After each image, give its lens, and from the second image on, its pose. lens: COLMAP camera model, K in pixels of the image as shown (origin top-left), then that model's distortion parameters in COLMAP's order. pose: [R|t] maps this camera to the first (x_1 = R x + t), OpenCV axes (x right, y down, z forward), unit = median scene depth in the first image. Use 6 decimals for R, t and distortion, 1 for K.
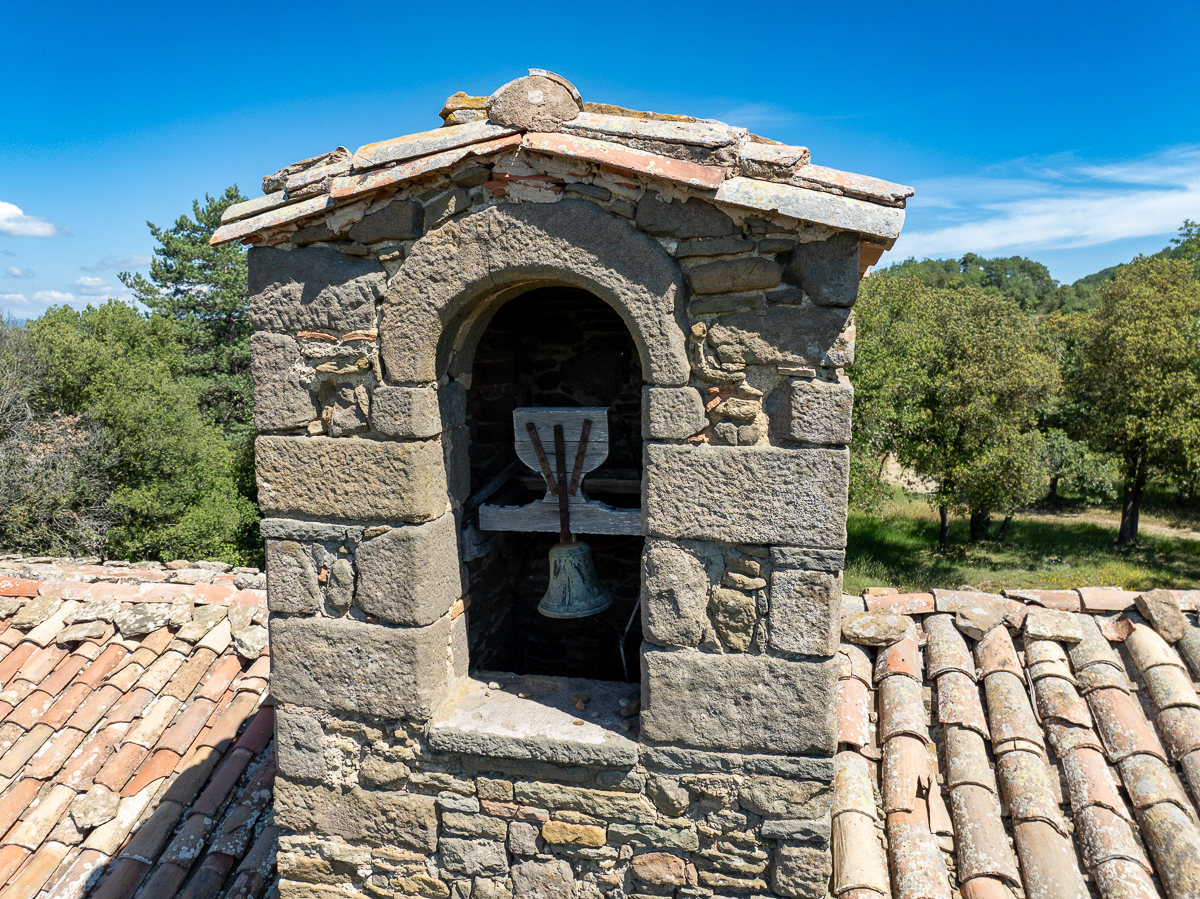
lens RADIAL K [[850.1, 0, 593.1], [0, 850.1, 447.9], [0, 0, 1]] dist [-0.044474, 0.005853]
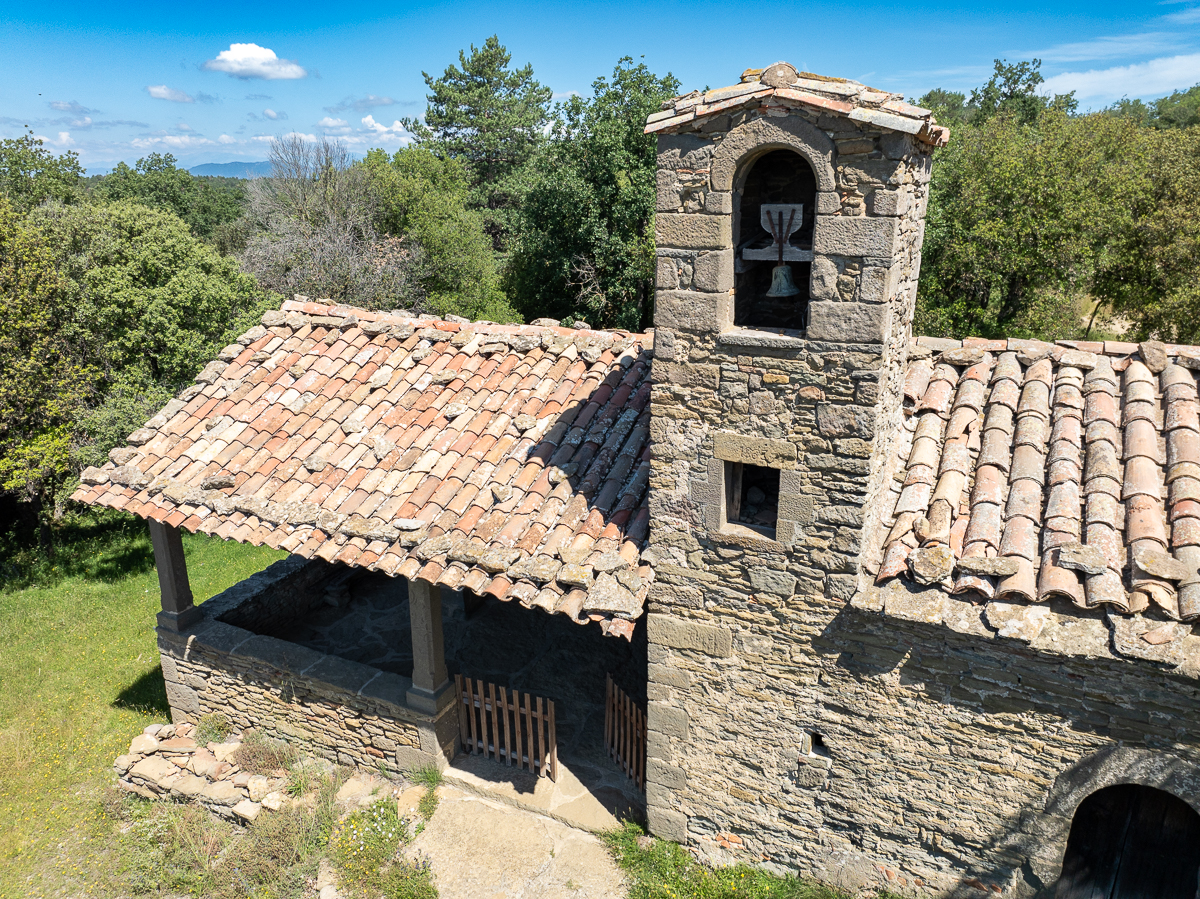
lens RADIAL K [[848.8, 0, 595.4], [0, 848.8, 449.1], [0, 0, 1]] dist [-0.041483, 0.005788]
pose [[0.969791, 0.074380, -0.232321, 0.055908], [-0.031201, 0.982380, 0.184273, 0.215566], [0.241934, -0.171458, 0.955024, -1.541294]]
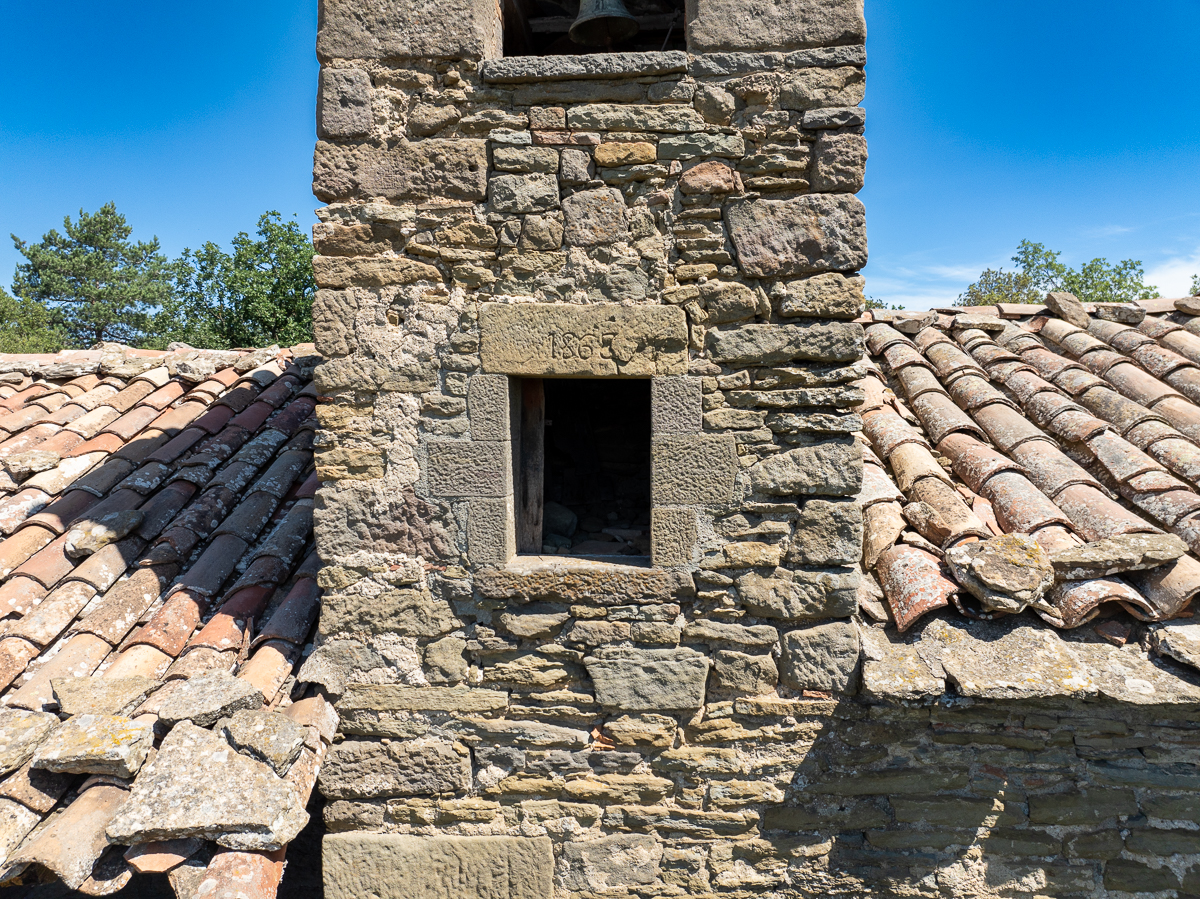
lens RADIAL K [[850.7, 0, 600.0], [0, 850.7, 445.5], [0, 0, 1]] dist [-0.038687, 0.002876]
pose [[0.988500, -0.002847, 0.151196, -0.212675], [0.019097, 0.994168, -0.106134, 0.921974], [-0.150012, 0.107801, 0.982790, 0.009198]]
